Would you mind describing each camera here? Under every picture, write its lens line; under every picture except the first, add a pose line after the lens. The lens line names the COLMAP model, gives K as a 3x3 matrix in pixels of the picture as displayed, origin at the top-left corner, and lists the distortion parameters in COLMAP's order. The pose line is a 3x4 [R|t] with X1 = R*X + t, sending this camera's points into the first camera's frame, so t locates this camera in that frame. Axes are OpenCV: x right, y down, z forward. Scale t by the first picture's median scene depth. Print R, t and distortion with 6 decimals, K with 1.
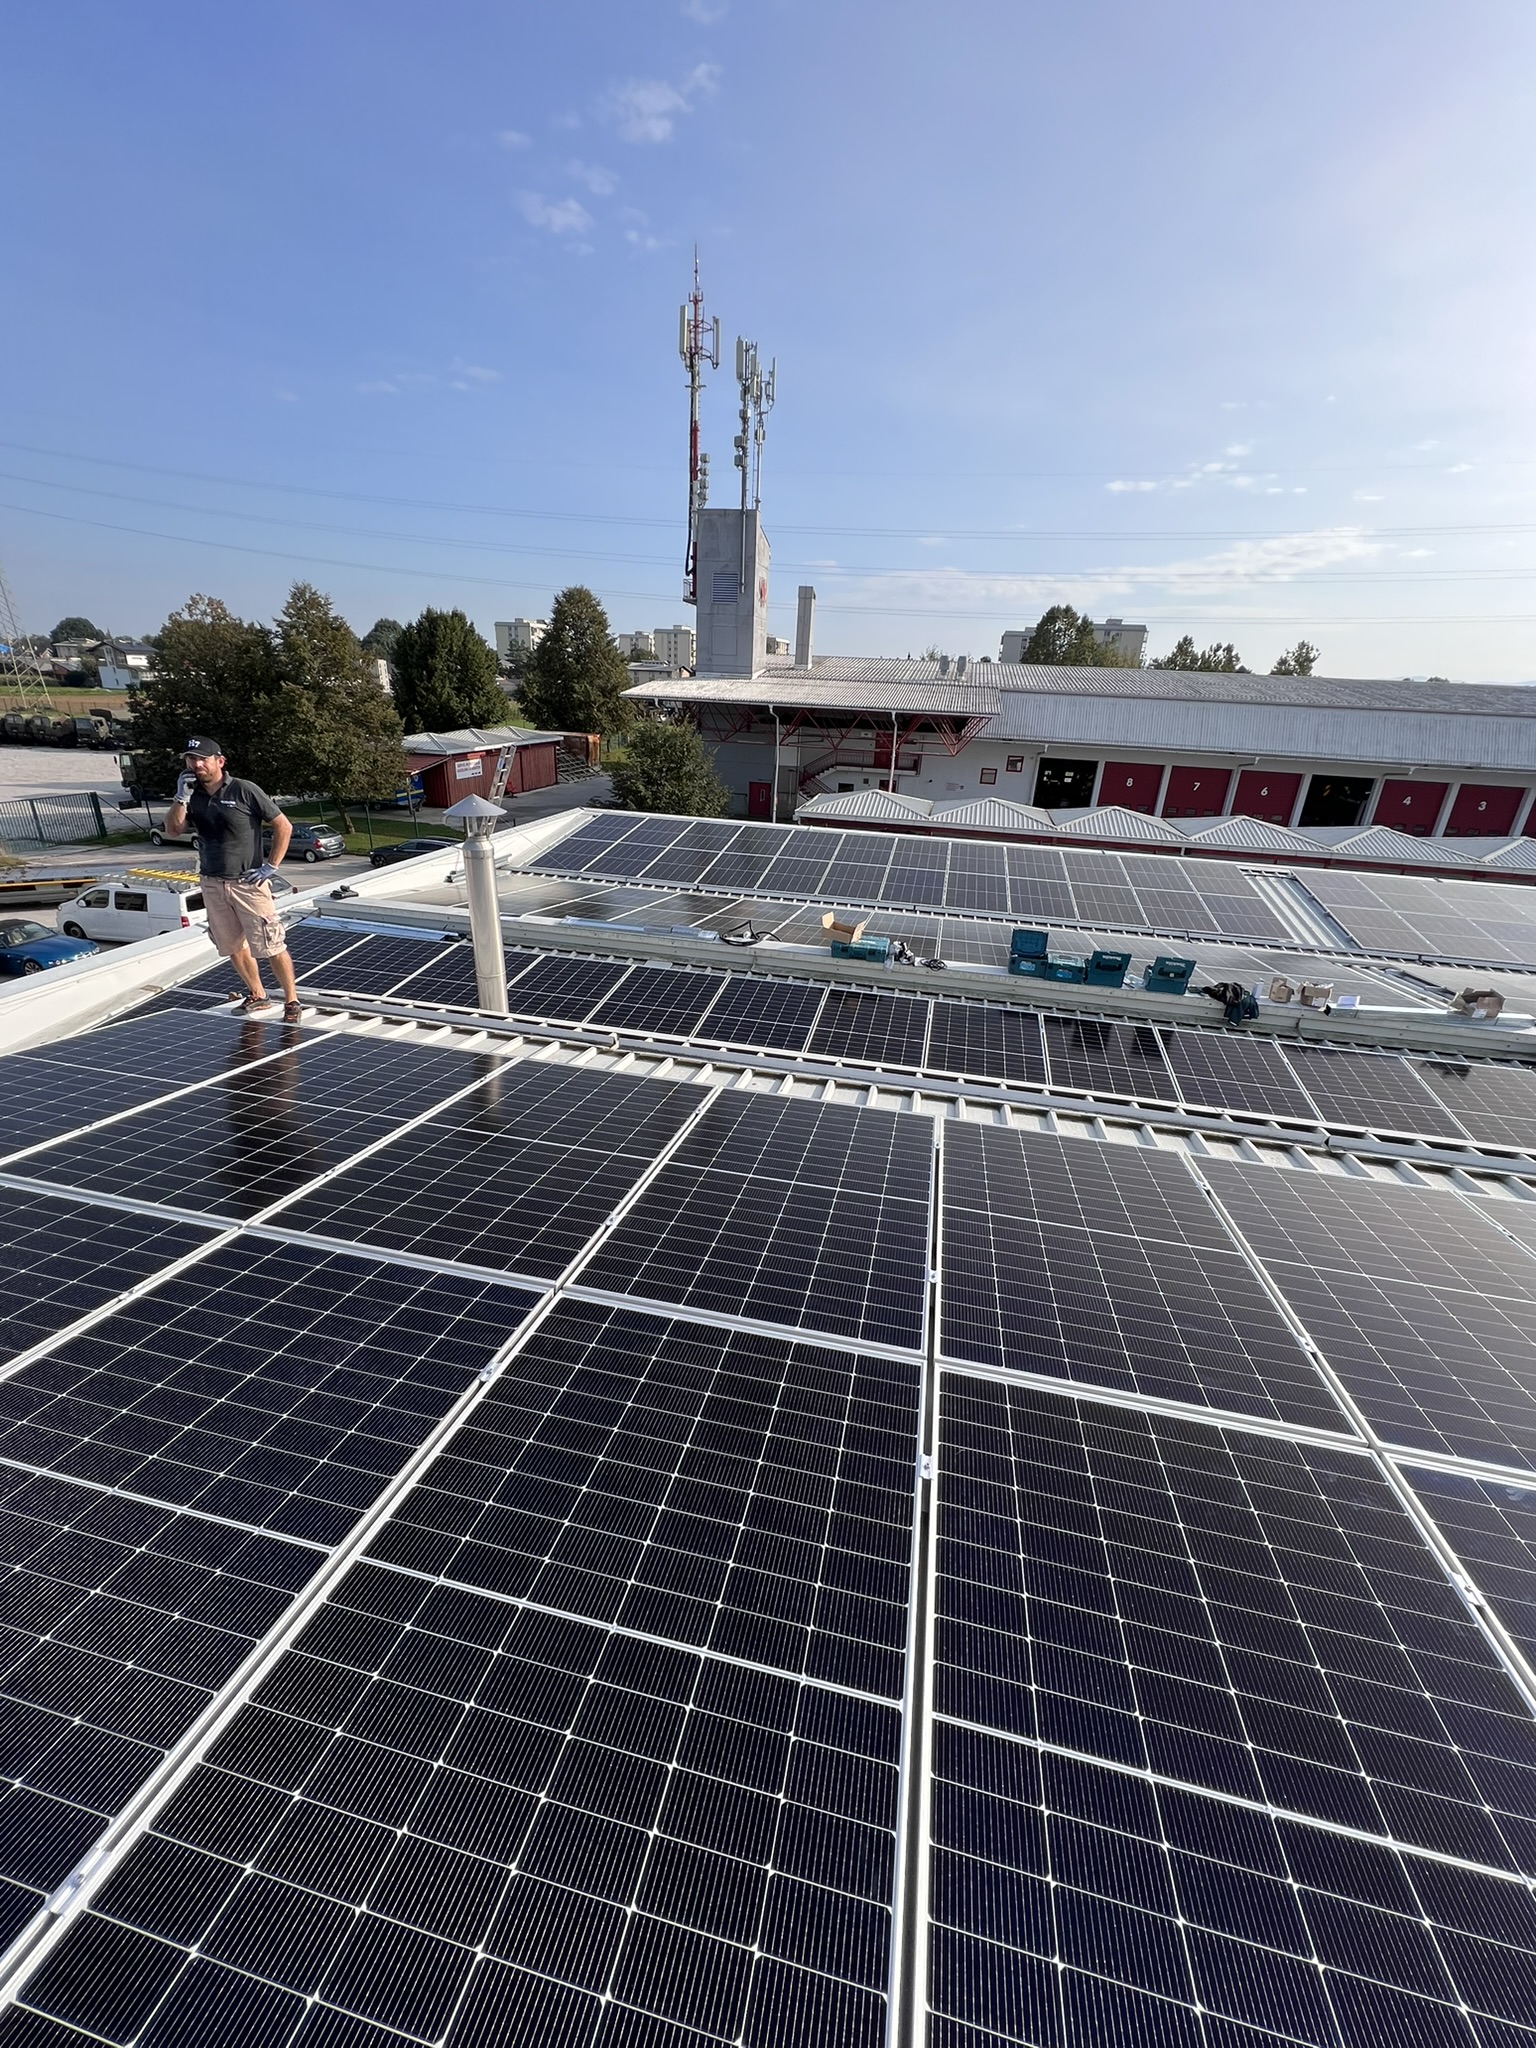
lens RADIAL K [[822.6, 0, 768.1], [0, 822.6, 1023.2], [0, 0, 1]] dist [-0.001797, -0.000095]
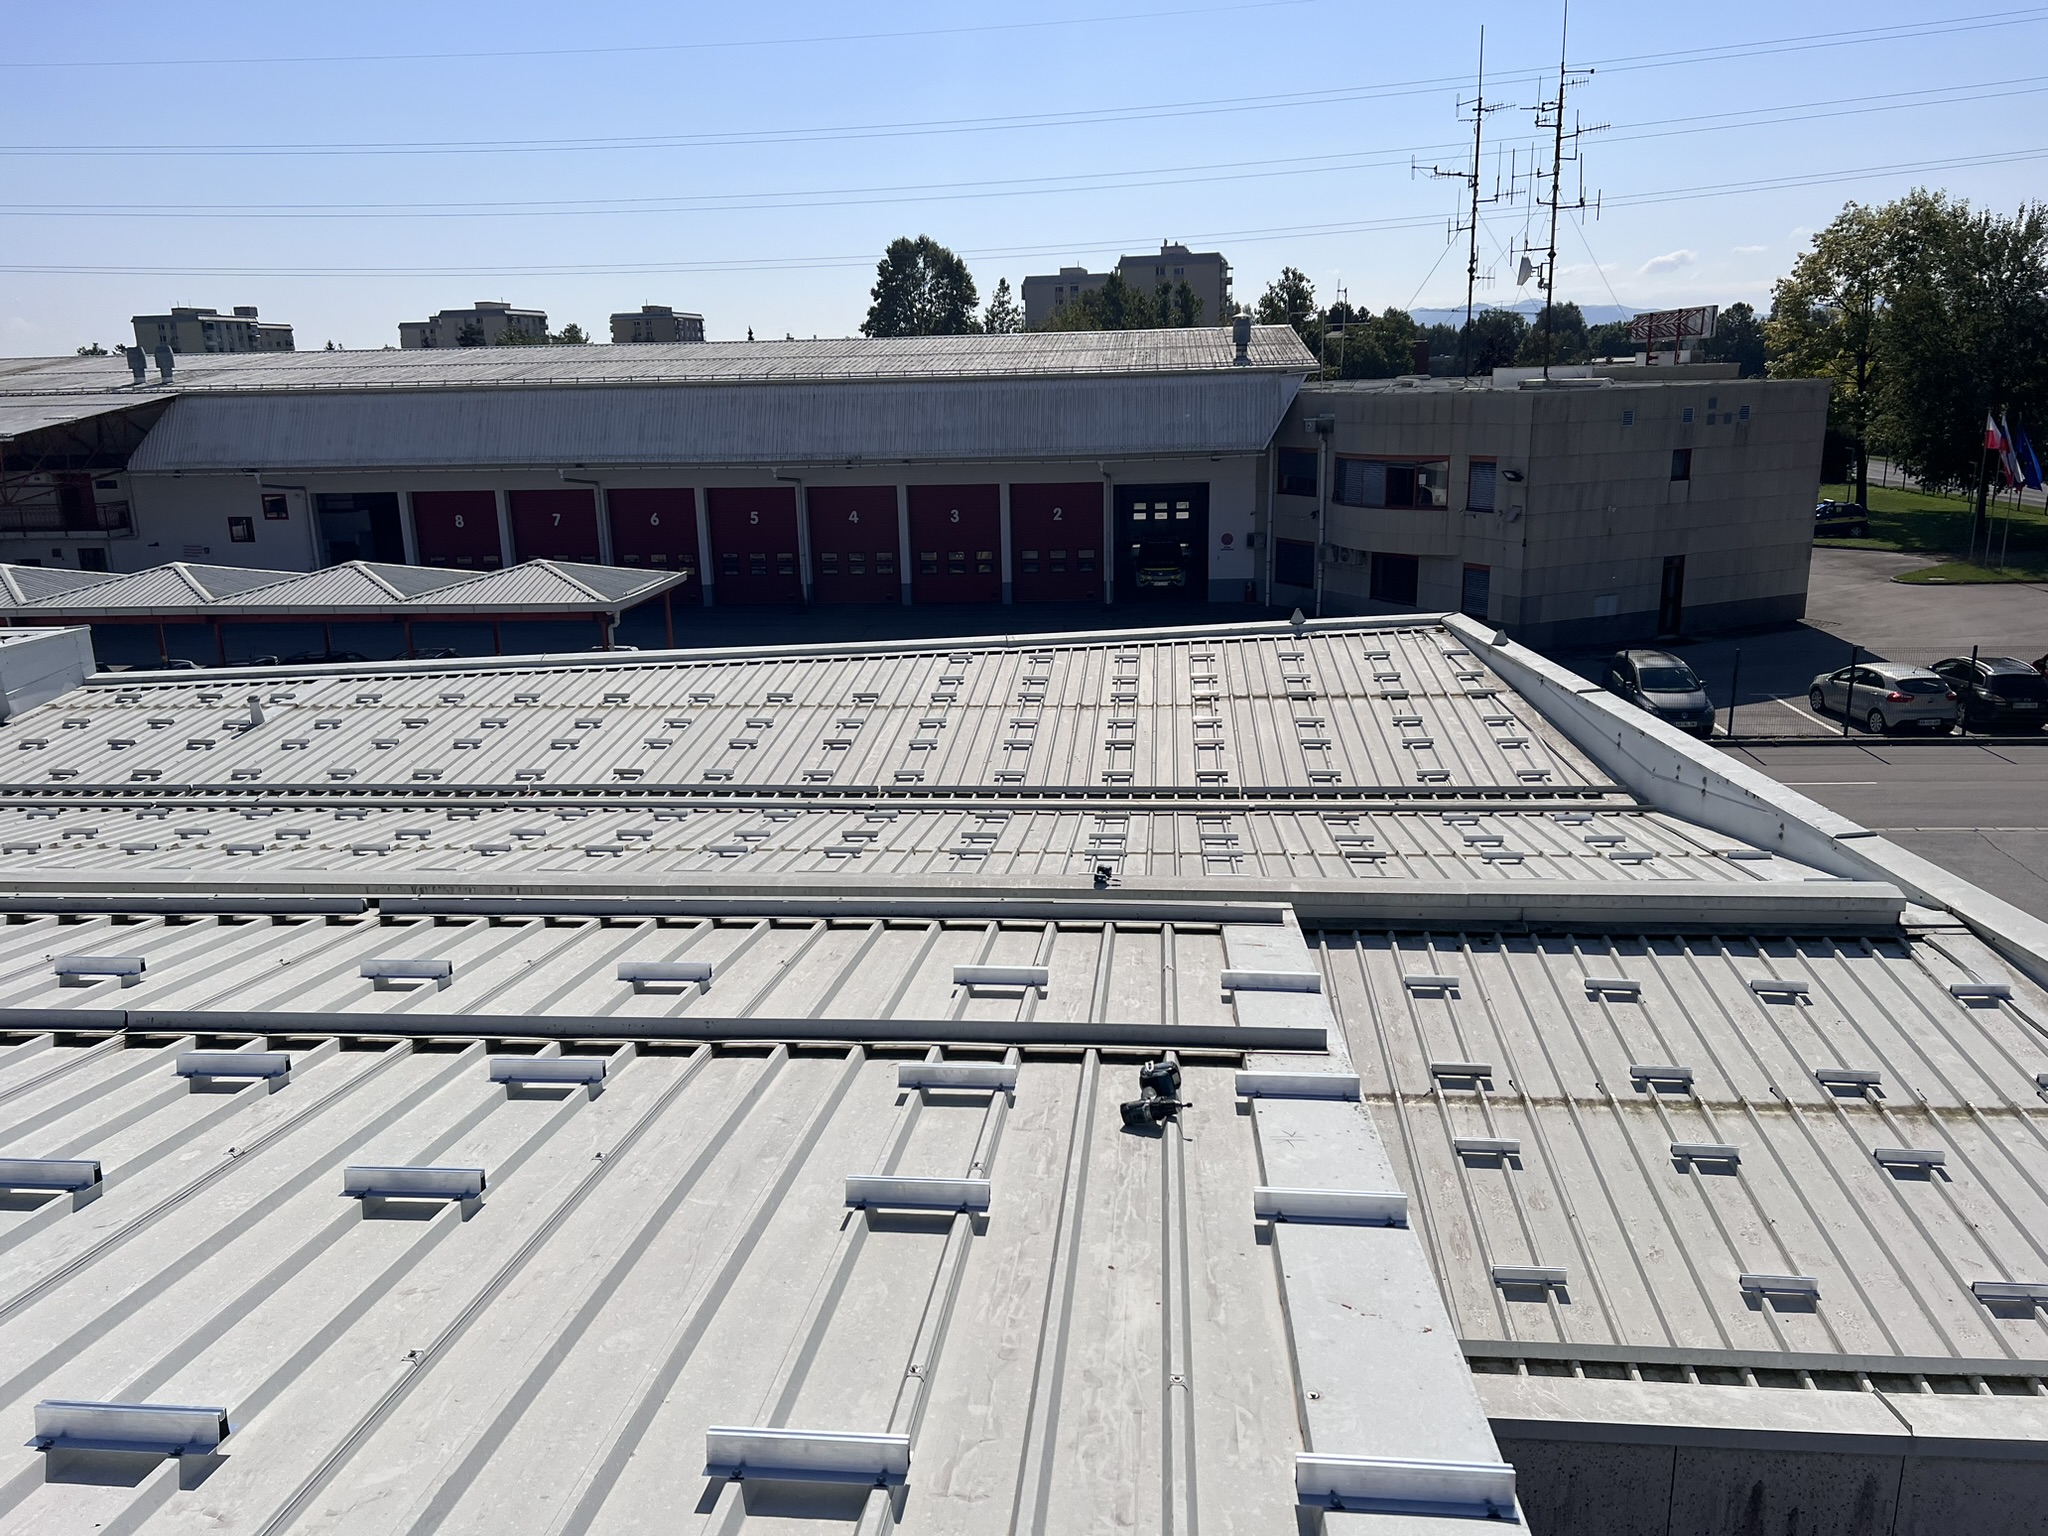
lens RADIAL K [[1538.0, 0, 1022.3], [0, 1538.0, 768.7], [0, 0, 1]] dist [0.015346, 0.002715]
pose [[0.989786, -0.095955, 0.105438, 0.699824], [0.110265, 0.984057, -0.139546, 0.090597], [-0.090367, 0.149747, 0.984586, -0.131177]]
